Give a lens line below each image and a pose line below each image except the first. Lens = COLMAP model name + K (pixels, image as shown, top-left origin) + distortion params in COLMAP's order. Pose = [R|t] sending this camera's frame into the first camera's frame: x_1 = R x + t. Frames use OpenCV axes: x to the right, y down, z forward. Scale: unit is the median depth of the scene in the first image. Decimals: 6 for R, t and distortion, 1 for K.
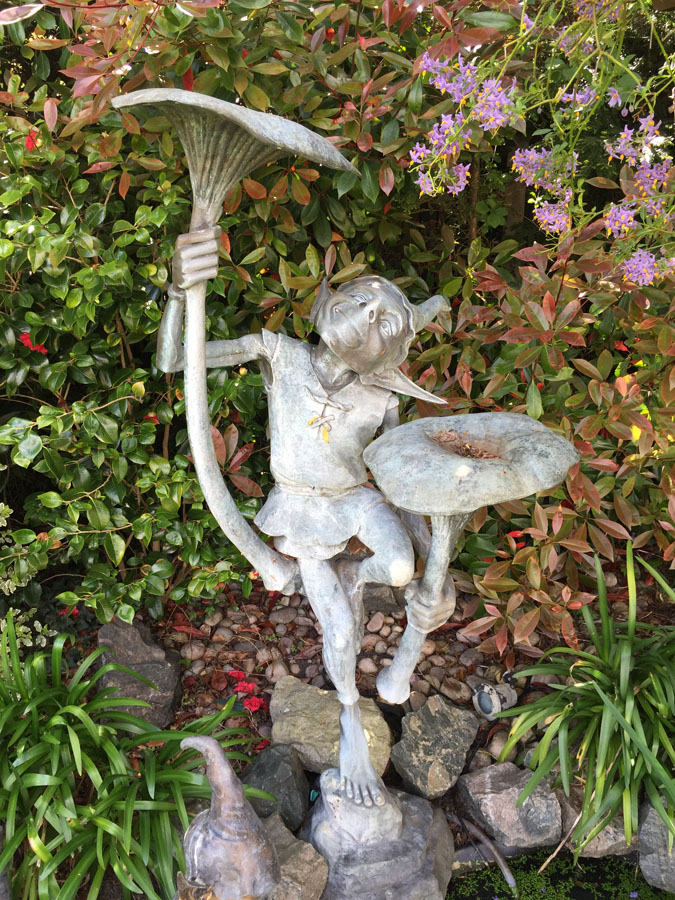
lens RADIAL K [[768.4, 0, 335.9], [0, 768.4, 449.9], [0, 0, 1]] dist [0.073021, -0.094610]
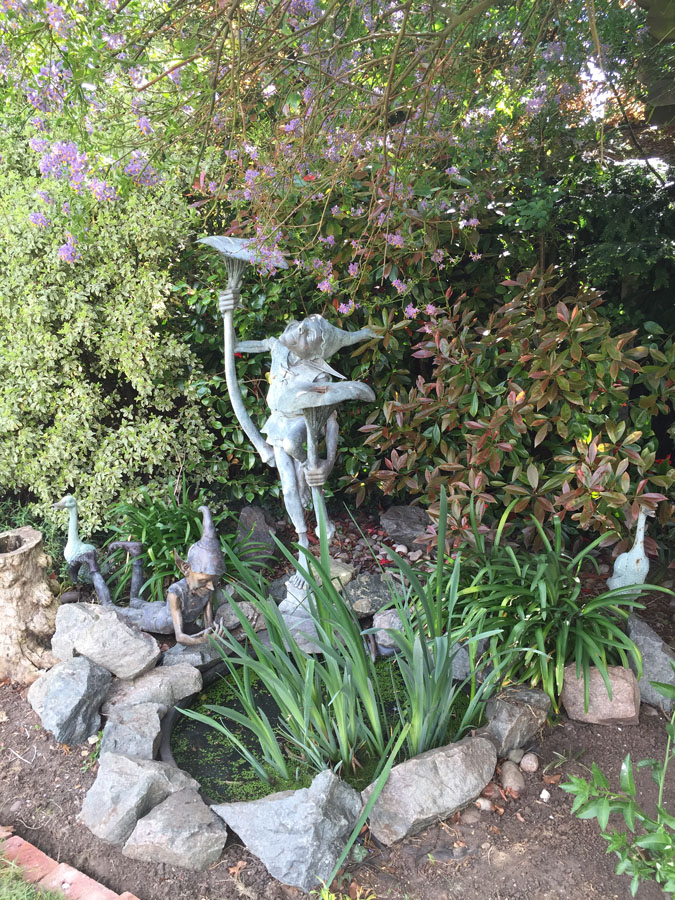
lens RADIAL K [[768.4, 0, 341.5], [0, 768.4, 453.1], [0, 0, 1]] dist [0.073021, -0.094610]
pose [[0.860902, 0.123409, -0.493577, 0.985642], [-0.176591, 0.982304, -0.062407, 0.221282], [0.477141, 0.140887, 0.867460, -0.618783]]
